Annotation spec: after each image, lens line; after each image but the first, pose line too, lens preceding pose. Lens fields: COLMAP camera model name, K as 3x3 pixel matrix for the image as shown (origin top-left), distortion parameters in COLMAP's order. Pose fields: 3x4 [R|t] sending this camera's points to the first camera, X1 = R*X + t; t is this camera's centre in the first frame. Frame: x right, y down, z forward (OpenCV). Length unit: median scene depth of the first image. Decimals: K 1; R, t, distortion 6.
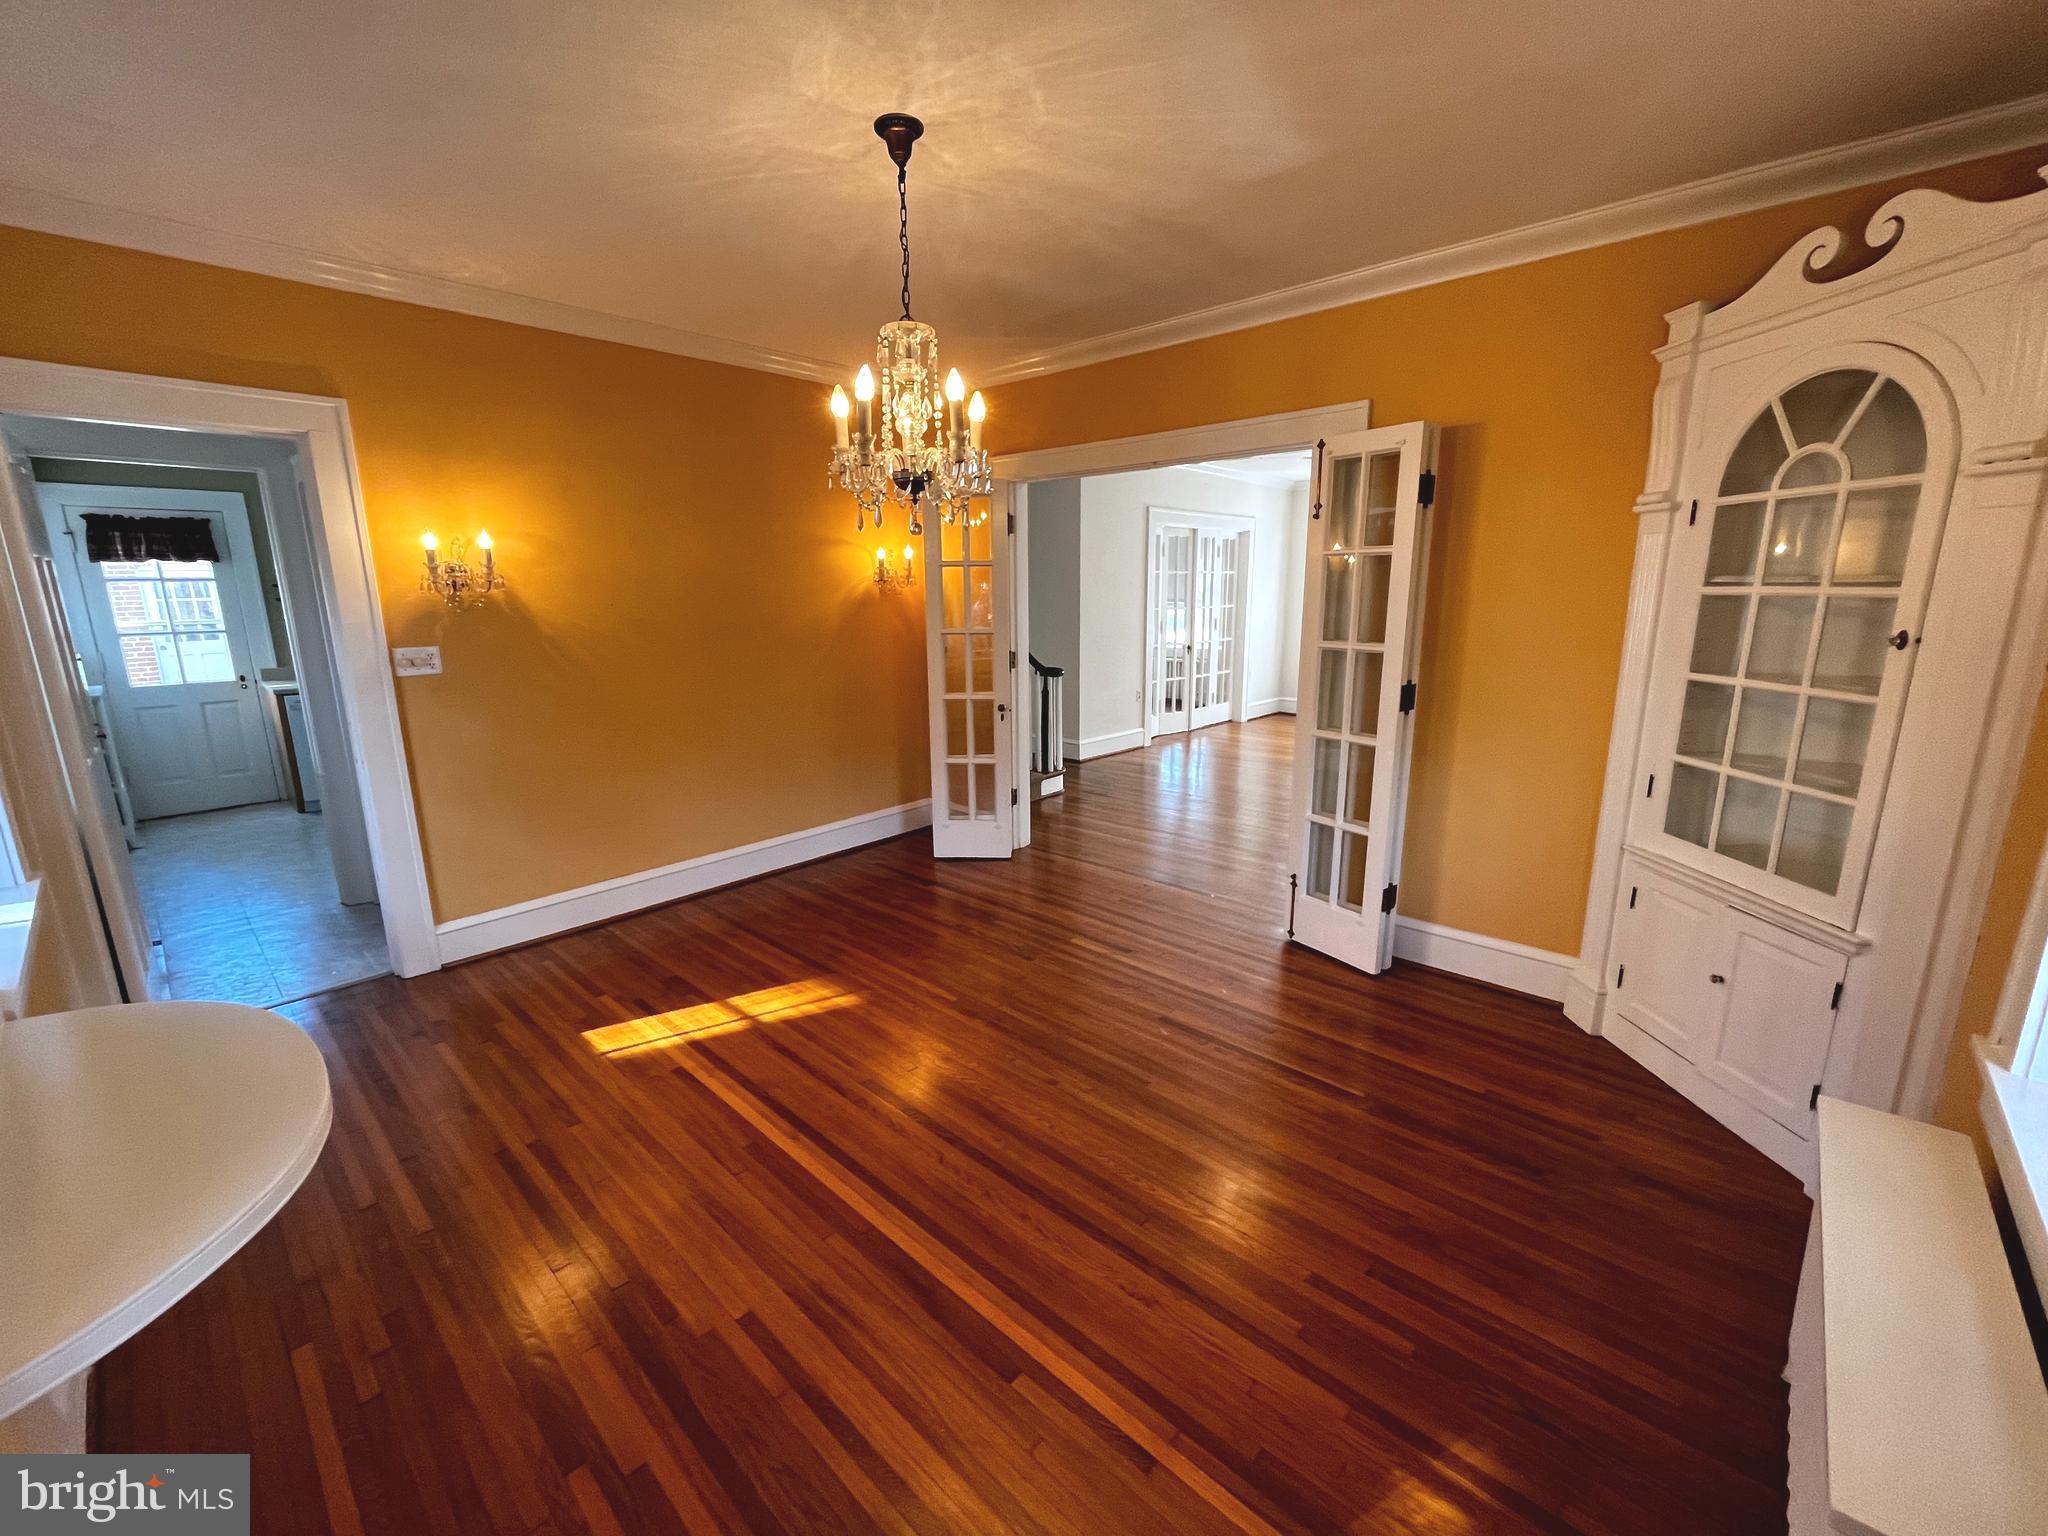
lens RADIAL K [[825.5, 0, 1024.0], [0, 825.5, 768.0], [0, 0, 1]] dist [-0.018826, 0.000040]
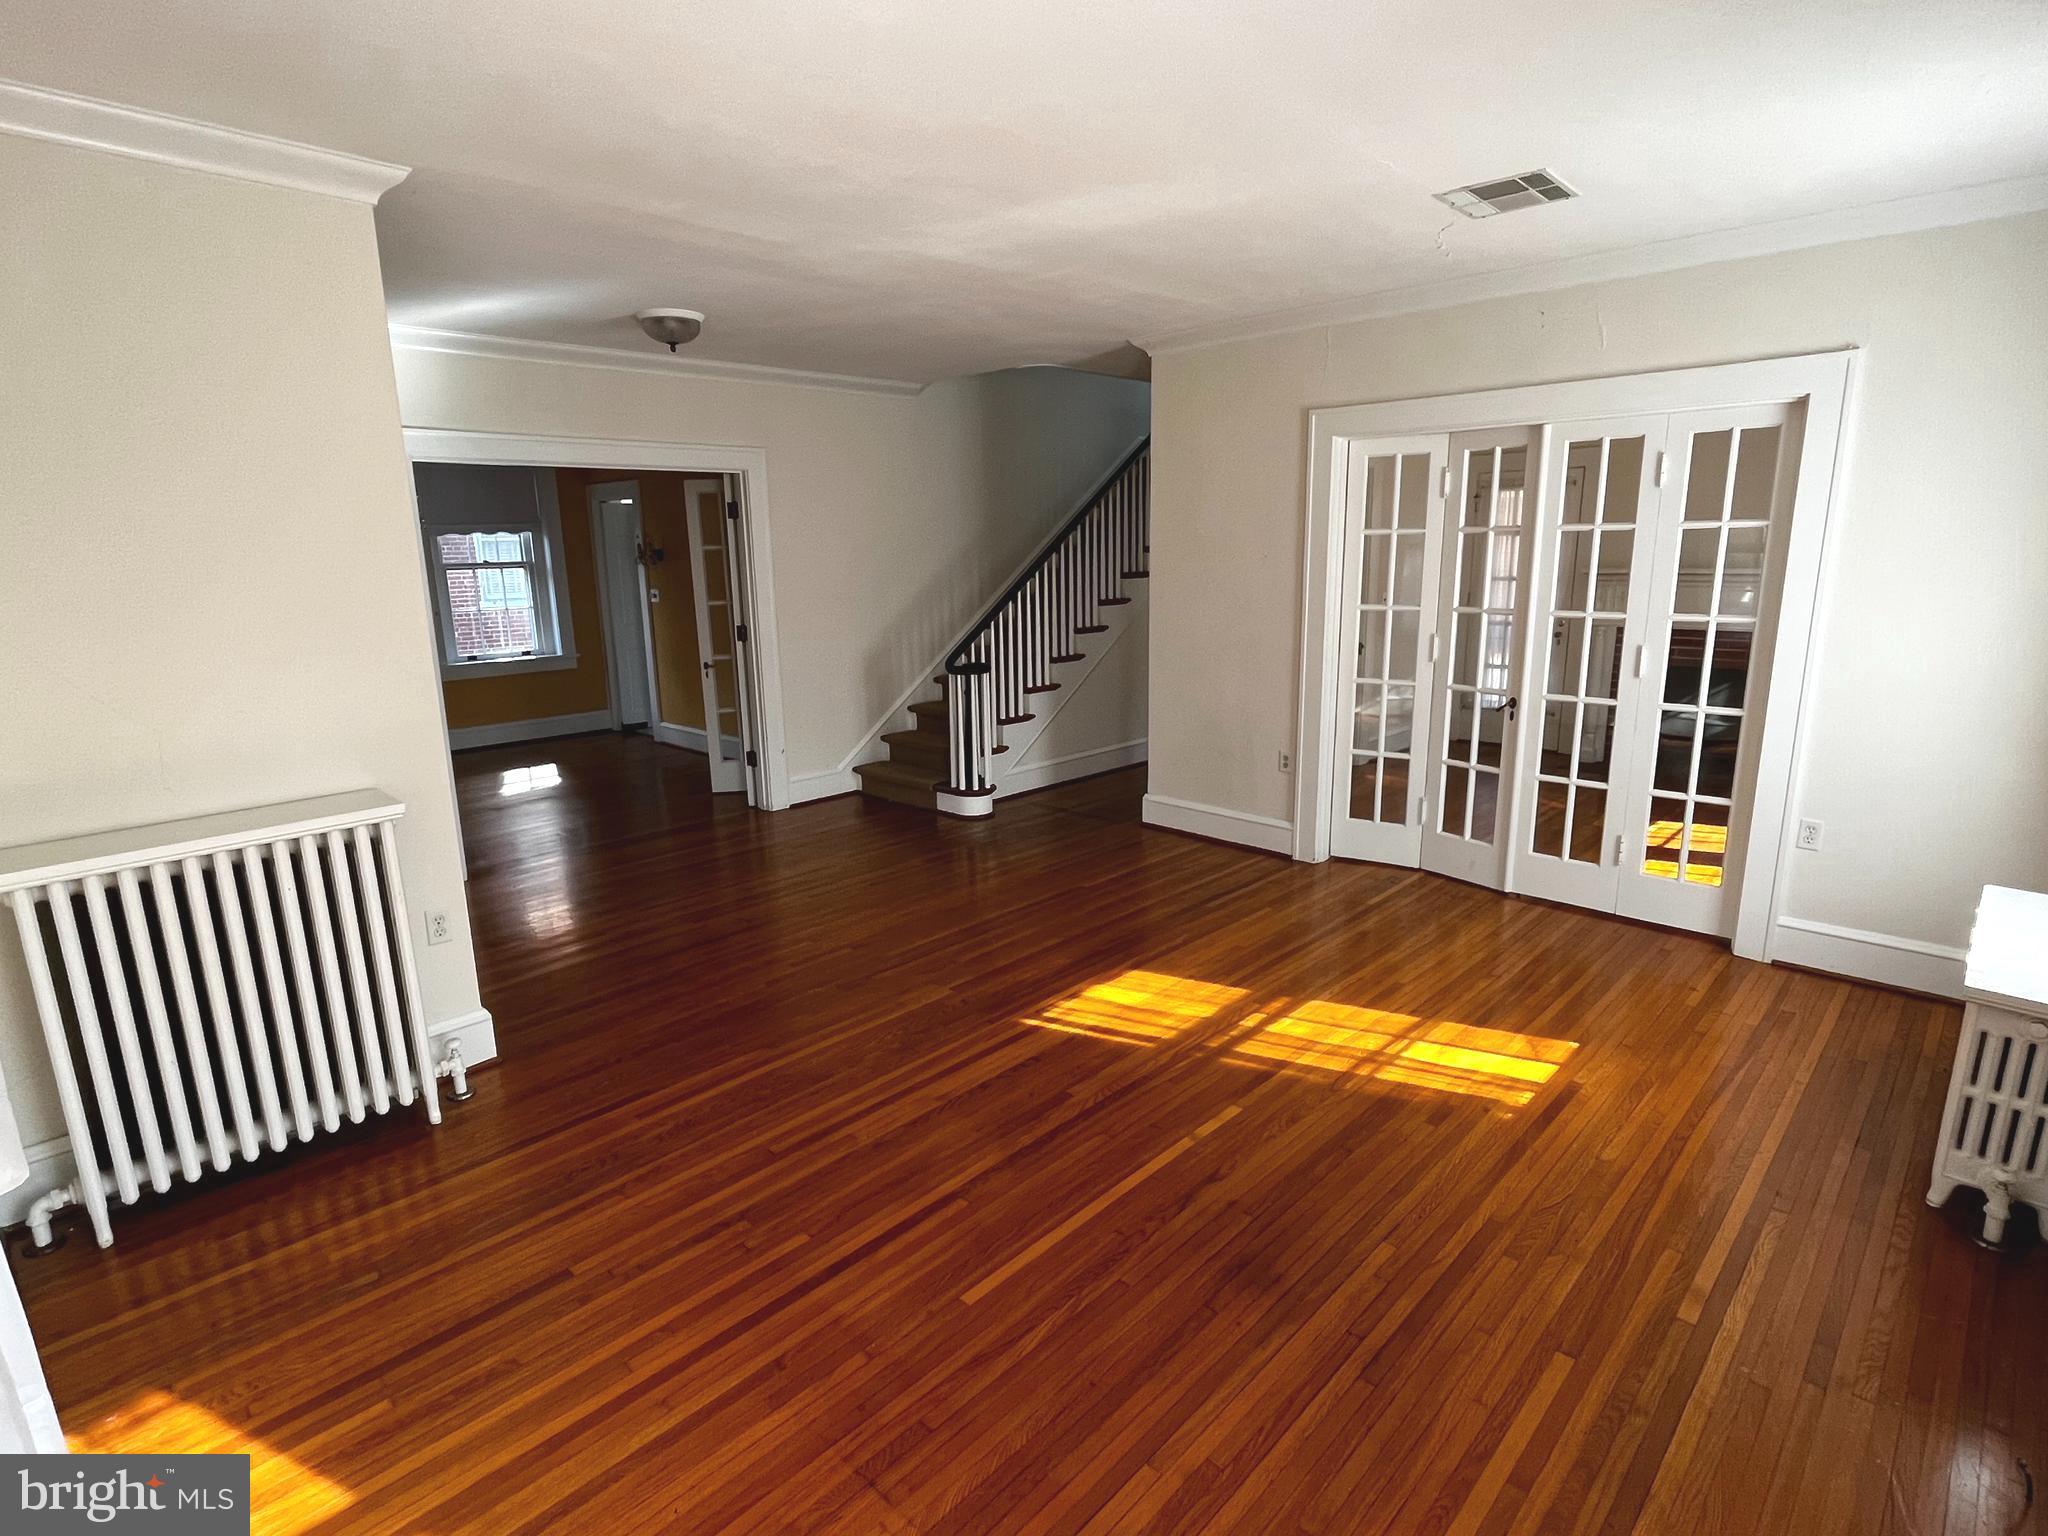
lens RADIAL K [[1029.2, 0, 1024.0], [0, 1029.2, 768.0], [0, 0, 1]] dist [-0.031947, -0.000083]
pose [[-0.027274, 0.230028, -0.972802, 1.961720], [-0.187591, 0.954697, 0.231006, -0.506710], [0.981869, 0.188789, 0.017113, 2.031355]]
